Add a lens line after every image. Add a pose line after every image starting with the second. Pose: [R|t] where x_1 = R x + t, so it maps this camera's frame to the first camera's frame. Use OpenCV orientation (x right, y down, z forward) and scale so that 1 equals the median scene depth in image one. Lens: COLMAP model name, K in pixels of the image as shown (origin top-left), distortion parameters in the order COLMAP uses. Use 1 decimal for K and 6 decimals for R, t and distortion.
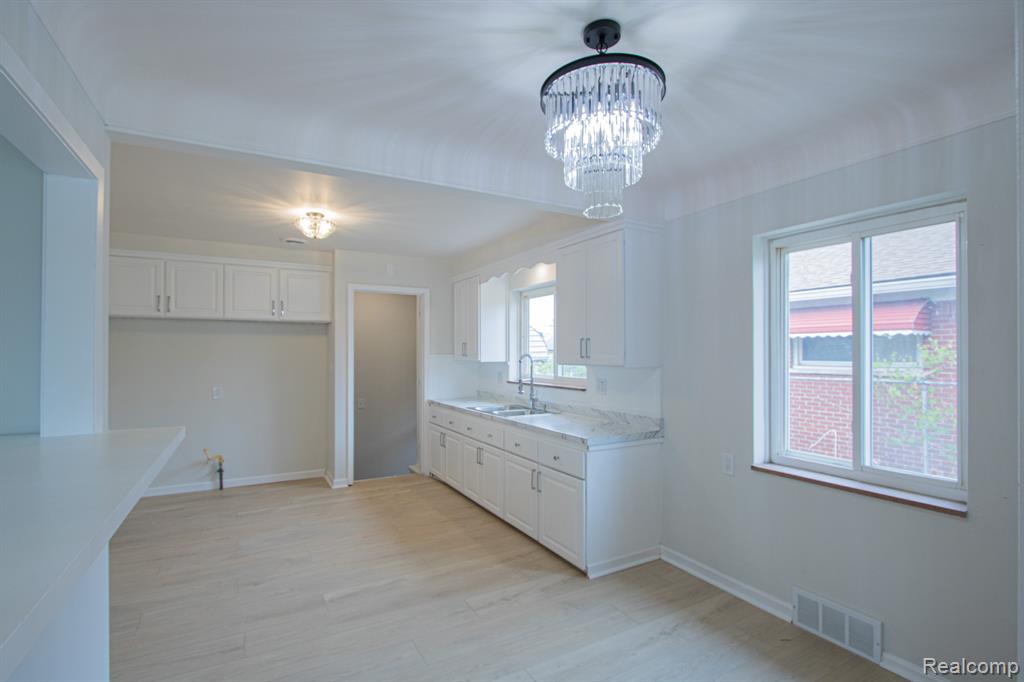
lens RADIAL K [[477.6, 0, 512.5], [0, 477.6, 340.0], [0, 0, 1]] dist [-0.006007, -0.000224]
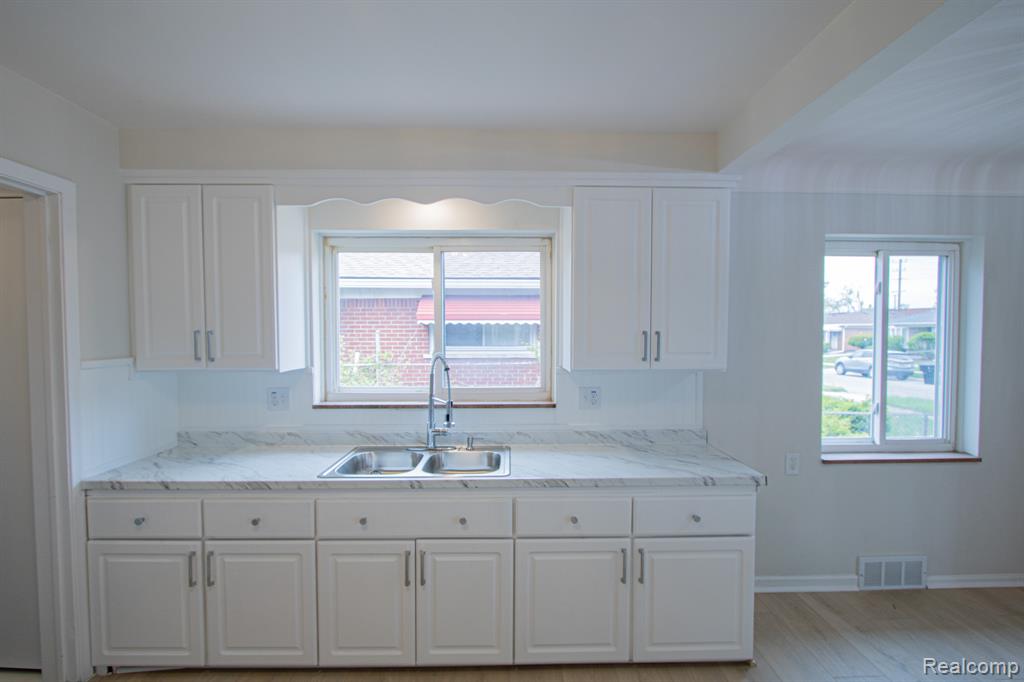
lens RADIAL K [[477.6, 0, 511.5], [0, 477.6, 345.8], [0, 0, 1]] dist [-0.006007, -0.000224]
pose [[0.473386, -0.023371, 0.880545, -0.461440], [-0.023026, 0.998978, 0.038894, -0.004656], [-0.880554, -0.038688, 0.472364, 0.719534]]
